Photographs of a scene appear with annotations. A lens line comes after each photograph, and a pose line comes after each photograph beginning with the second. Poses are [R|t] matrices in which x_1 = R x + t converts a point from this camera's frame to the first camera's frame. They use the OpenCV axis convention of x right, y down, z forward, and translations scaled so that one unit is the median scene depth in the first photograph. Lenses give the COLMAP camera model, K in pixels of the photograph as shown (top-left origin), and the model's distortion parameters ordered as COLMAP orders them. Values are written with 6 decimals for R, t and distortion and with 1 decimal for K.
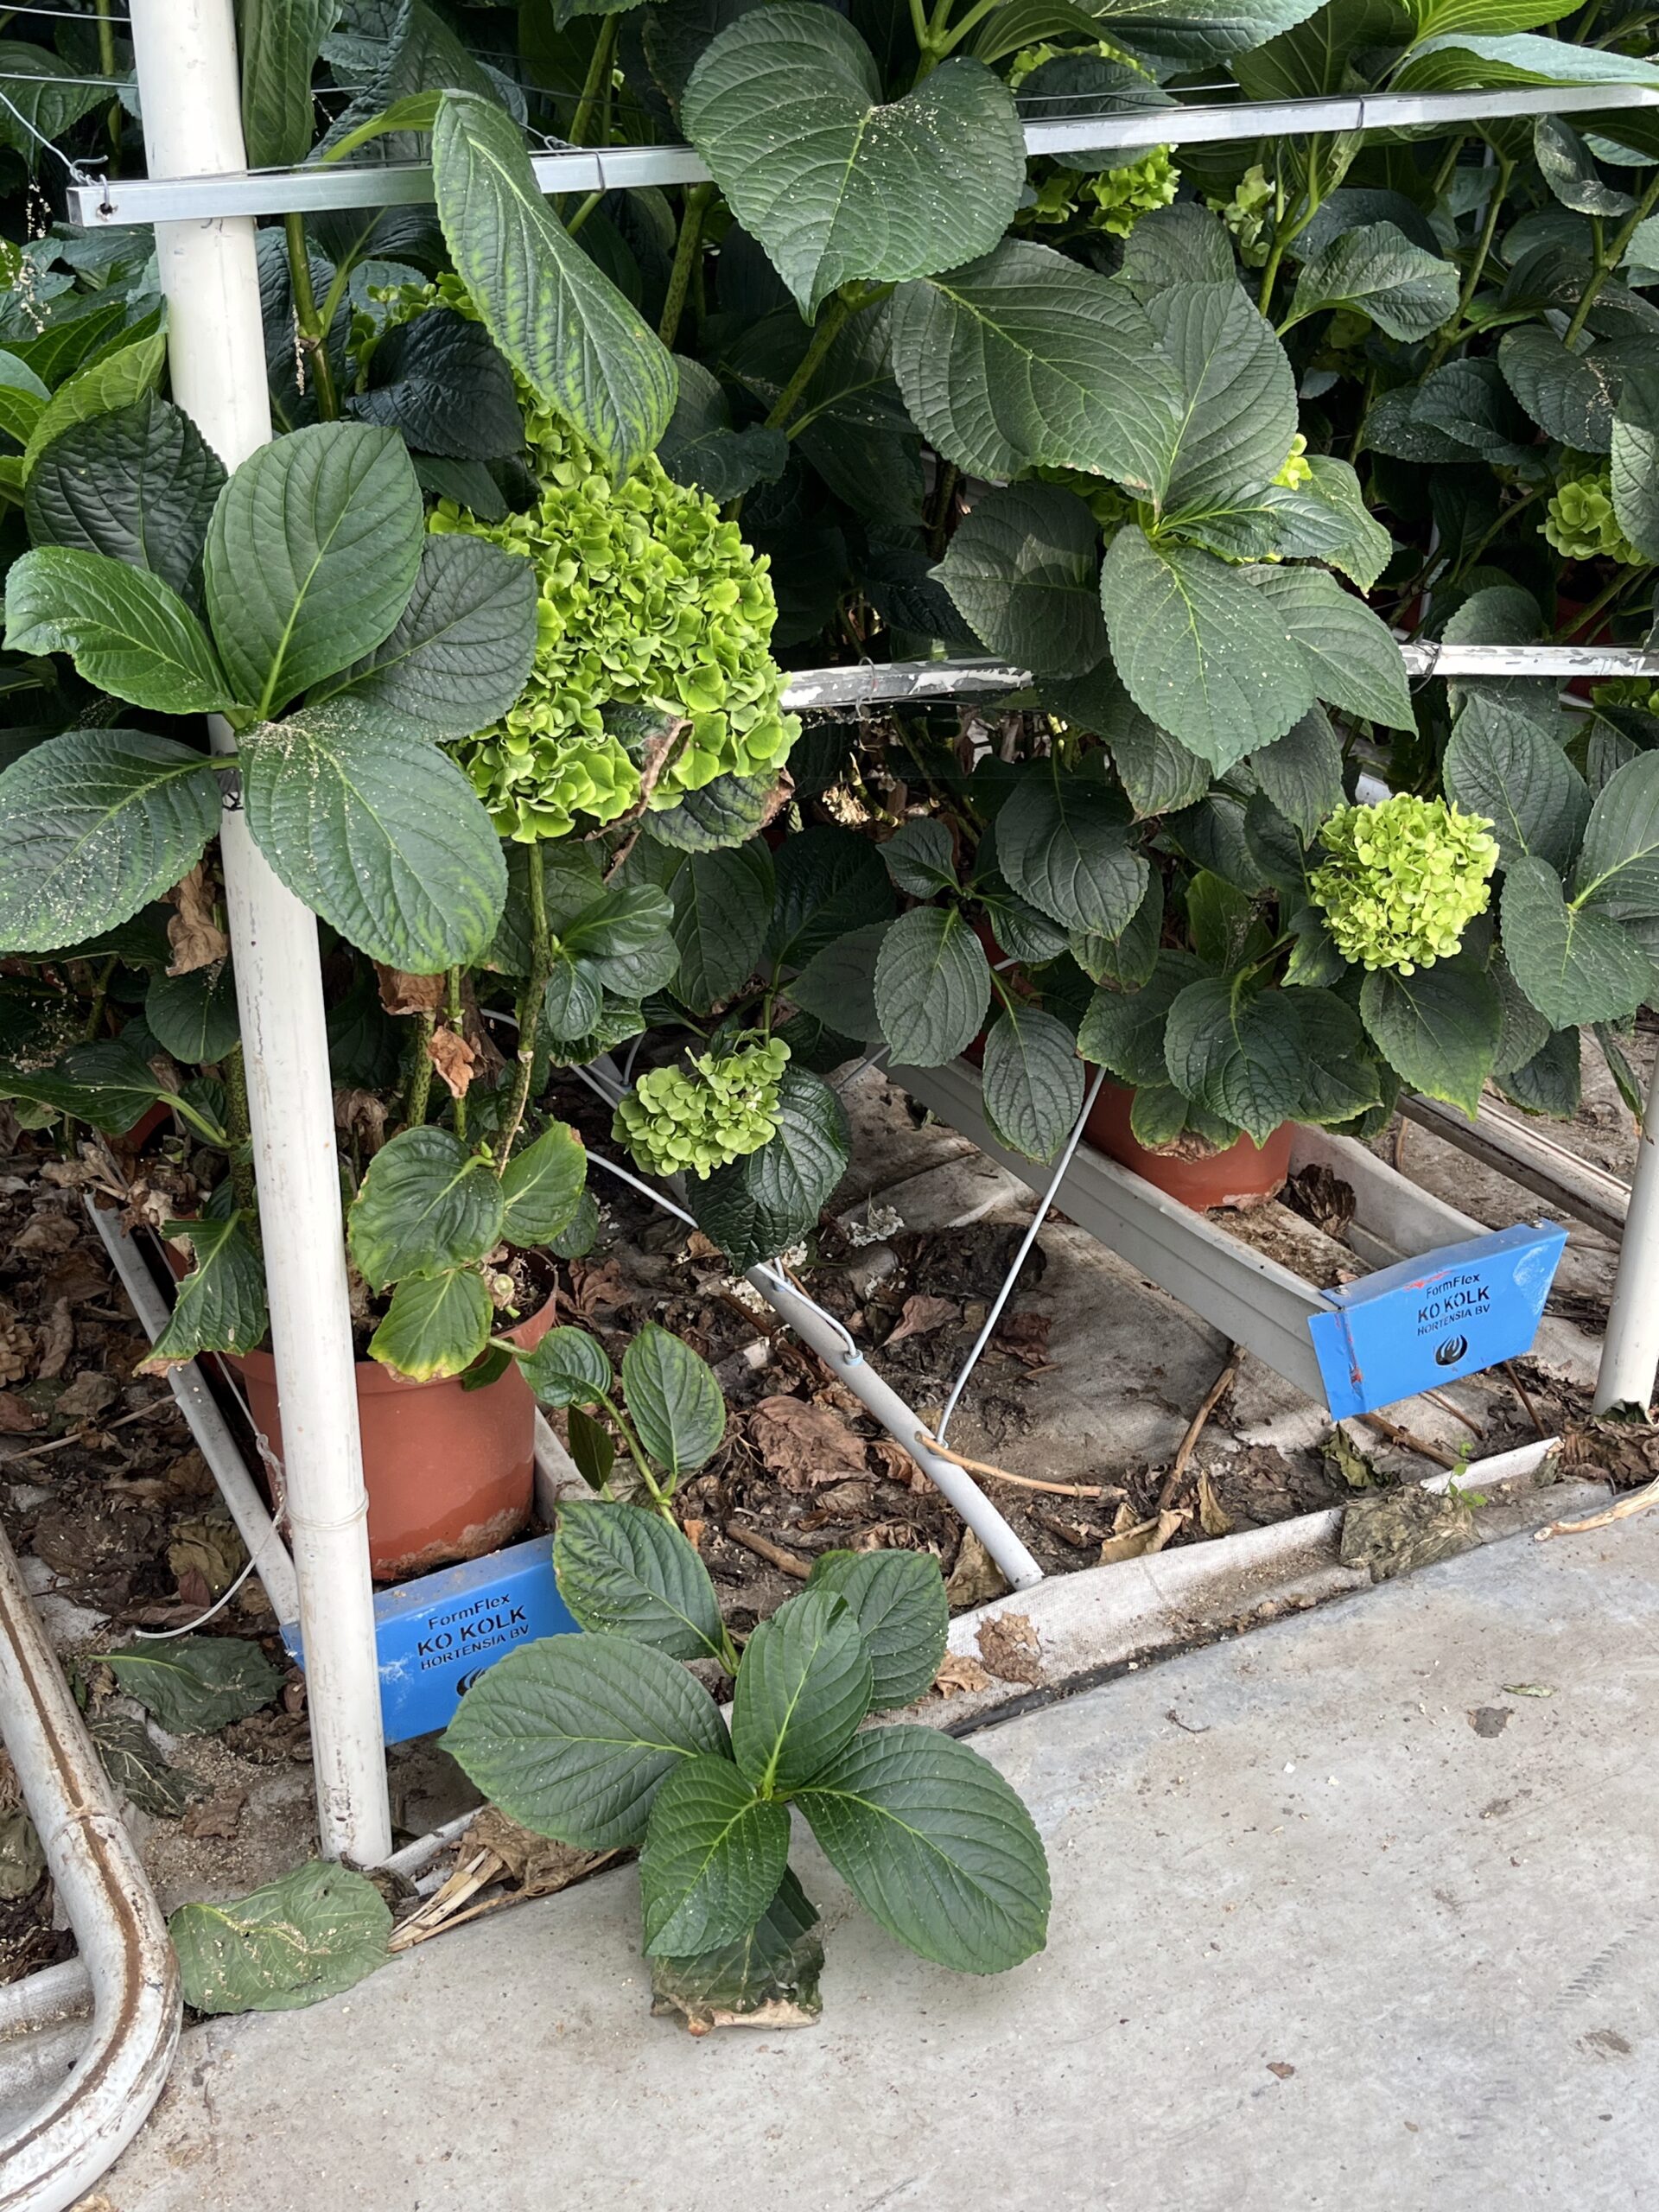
lens RADIAL K [[2398.2, 0, 829.5], [0, 2398.2, 1106.0], [0, 0, 1]] dist [0.065295, -0.335660]
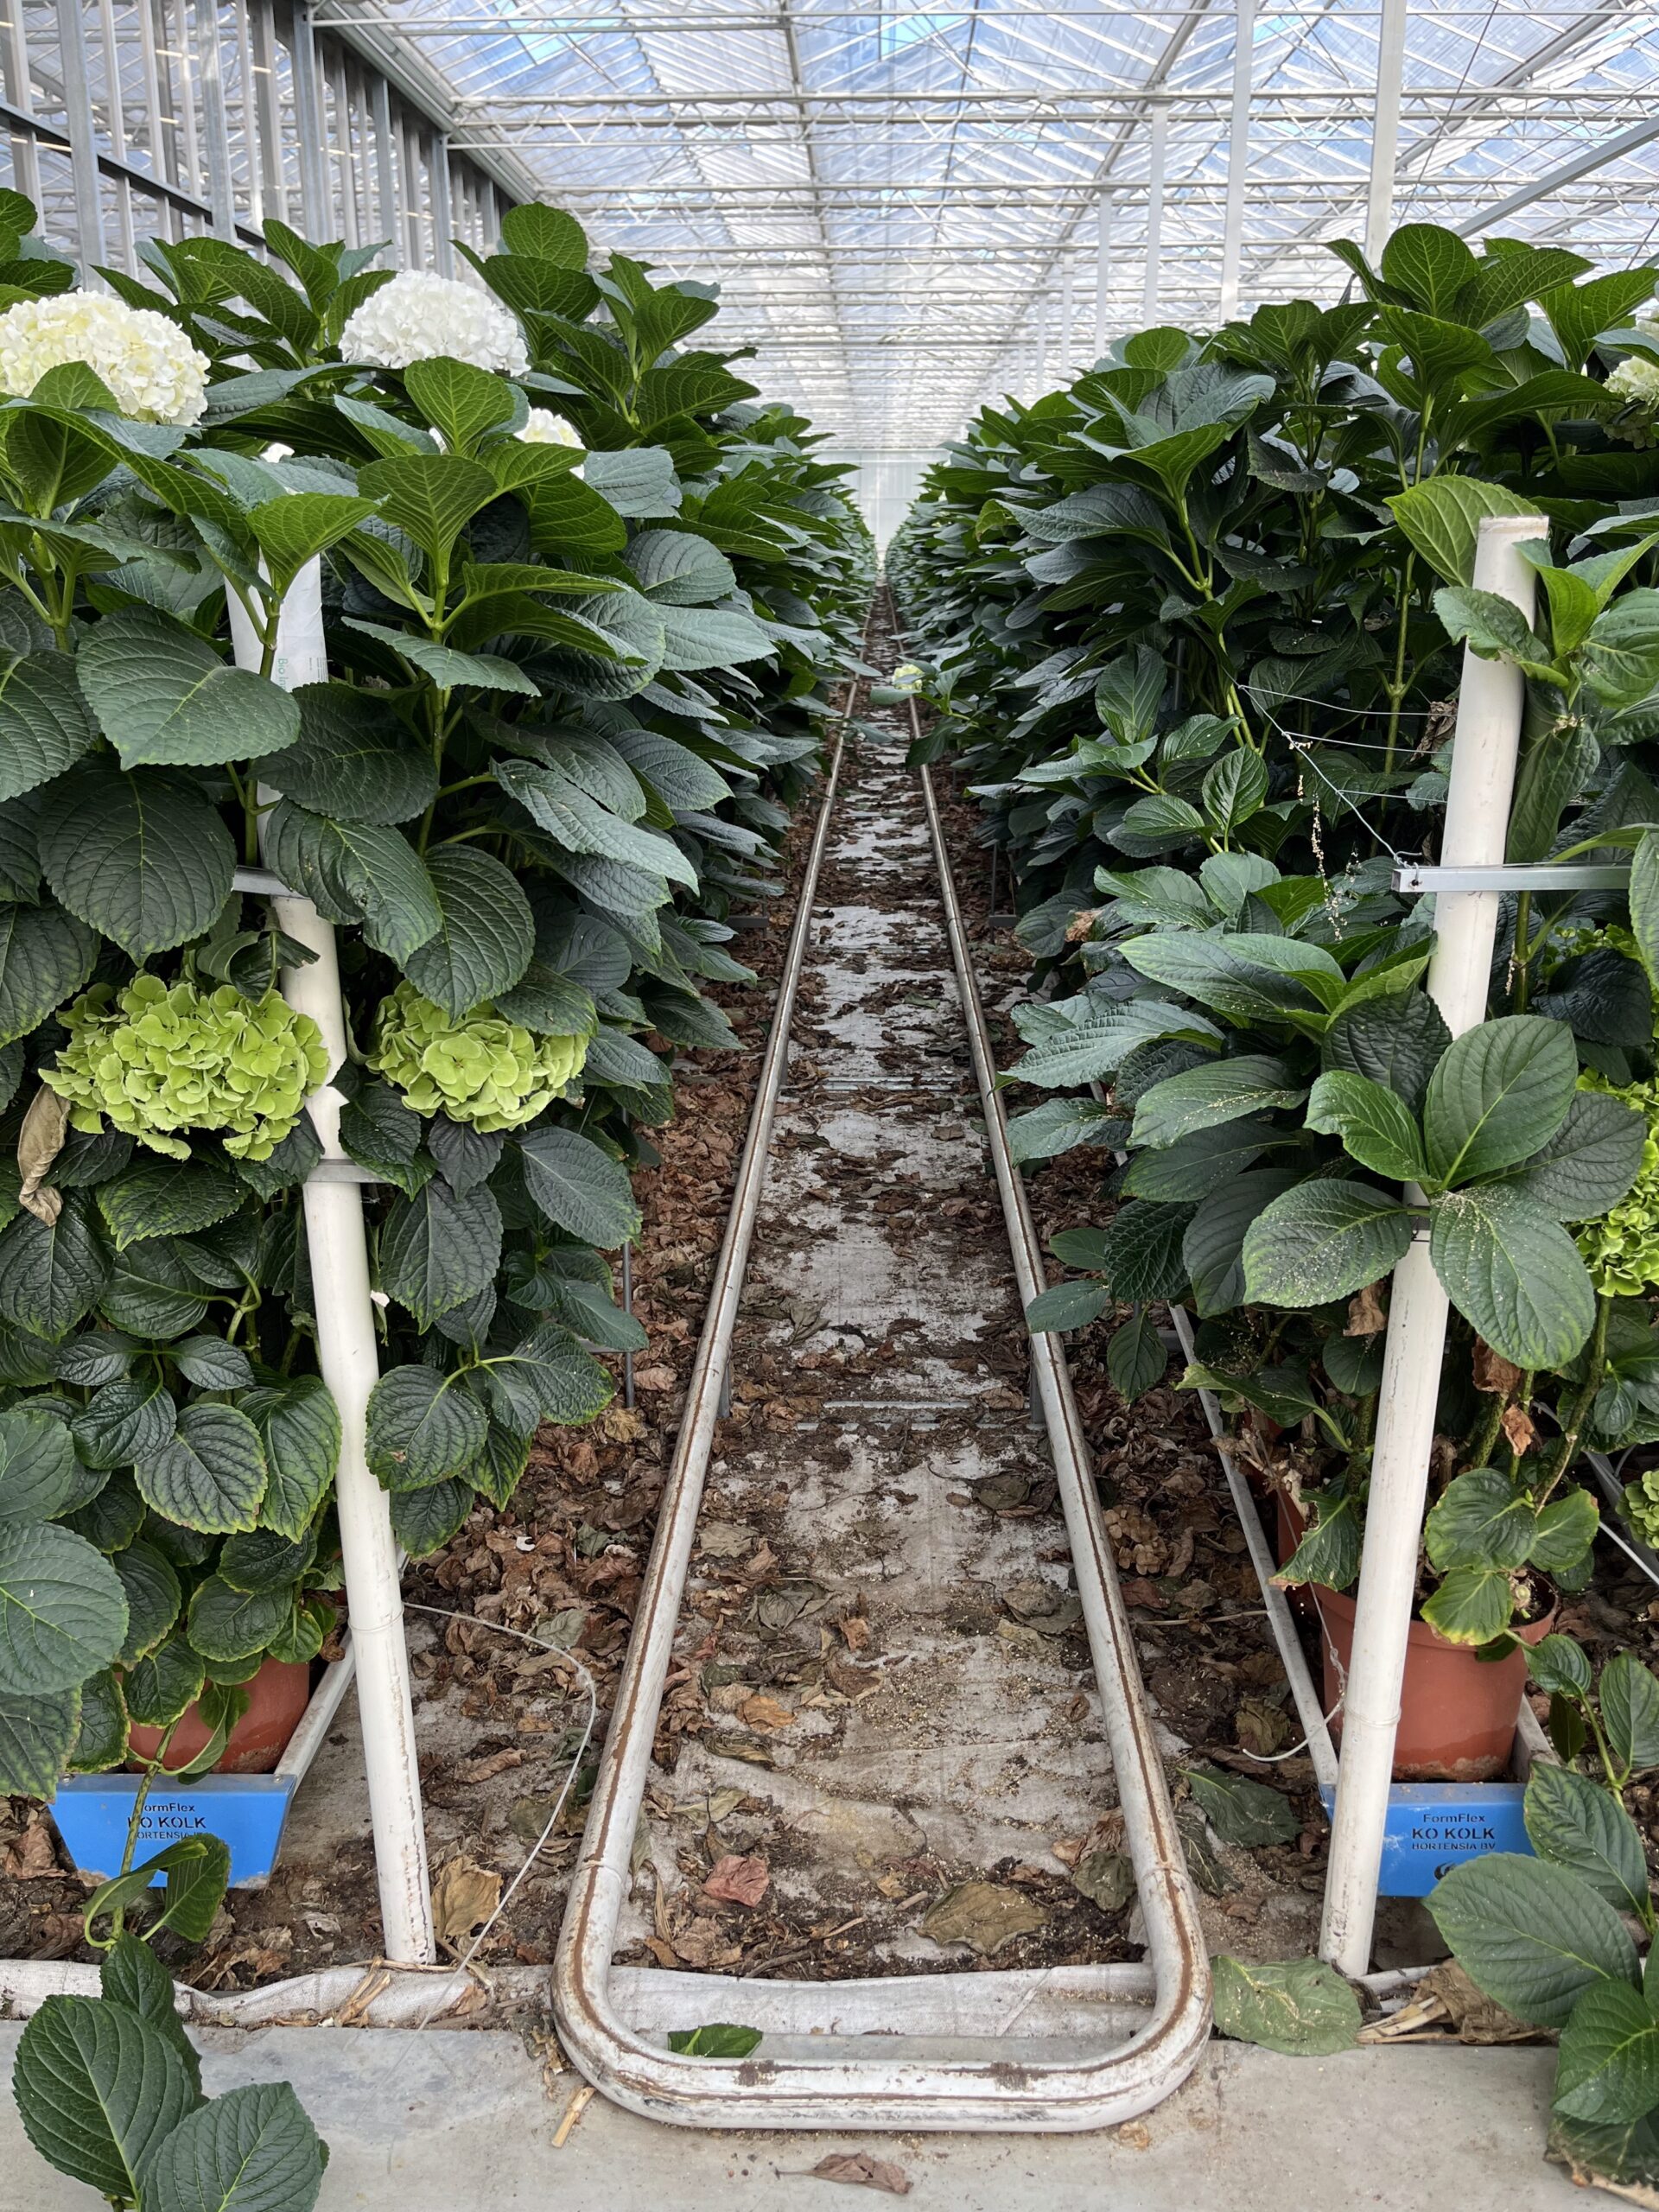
lens RADIAL K [[1741.2, 0, 829.6], [0, 1741.2, 1120.9], [0, 0, 1]] dist [0.005583, 0.006923]
pose [[0.860488, 0.140044, -0.489846, -0.023578], [-0.222881, 0.968067, -0.114760, 0.014653], [0.458132, 0.207926, 0.864223, -0.155315]]
